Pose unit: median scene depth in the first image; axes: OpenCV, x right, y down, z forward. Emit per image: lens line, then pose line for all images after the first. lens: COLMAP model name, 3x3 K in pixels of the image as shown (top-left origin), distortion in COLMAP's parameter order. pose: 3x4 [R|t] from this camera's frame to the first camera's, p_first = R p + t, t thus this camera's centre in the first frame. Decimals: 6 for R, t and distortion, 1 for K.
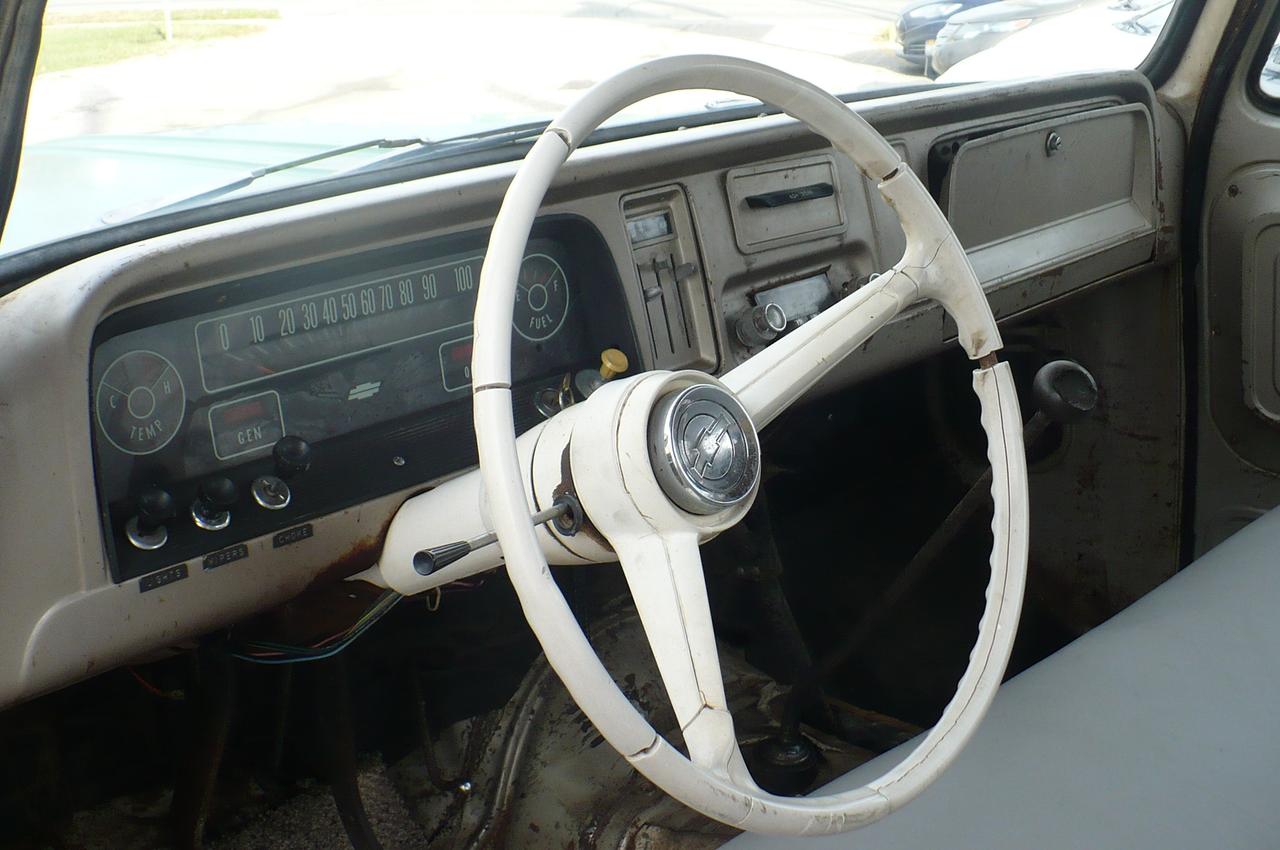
lens RADIAL K [[1856.5, 0, 637.4], [0, 1856.5, 424.2], [0, 0, 1]] dist [-0.216126, 0.000000]
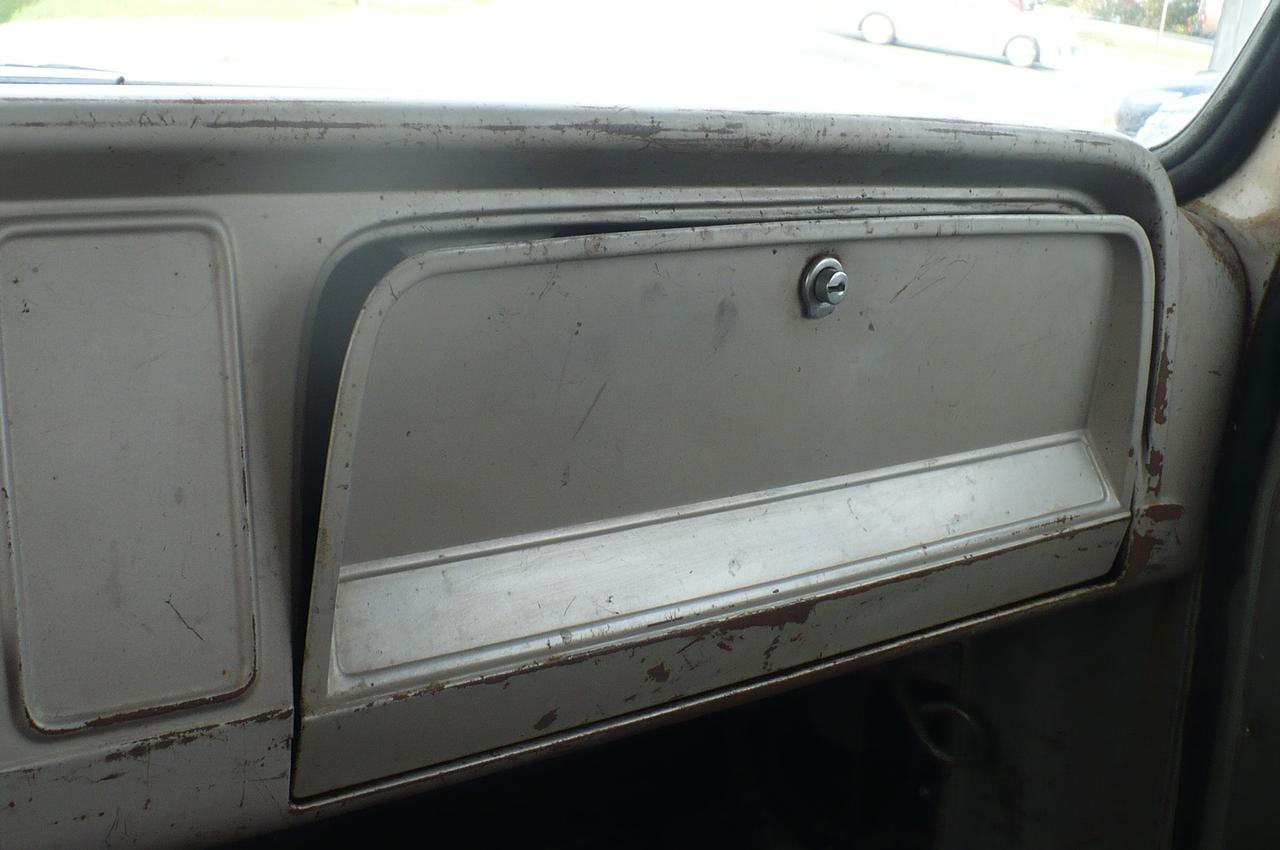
lens RADIAL K [[1856.5, 0, 637.9], [0, 1856.5, 418.3], [0, 0, 1]] dist [-0.216126, 0.000000]
pose [[0.979648, 0.172809, -0.102111, 0.228664], [-0.174377, 0.984657, -0.006563, -0.114802], [0.099411, 0.024235, 0.994751, 0.602967]]
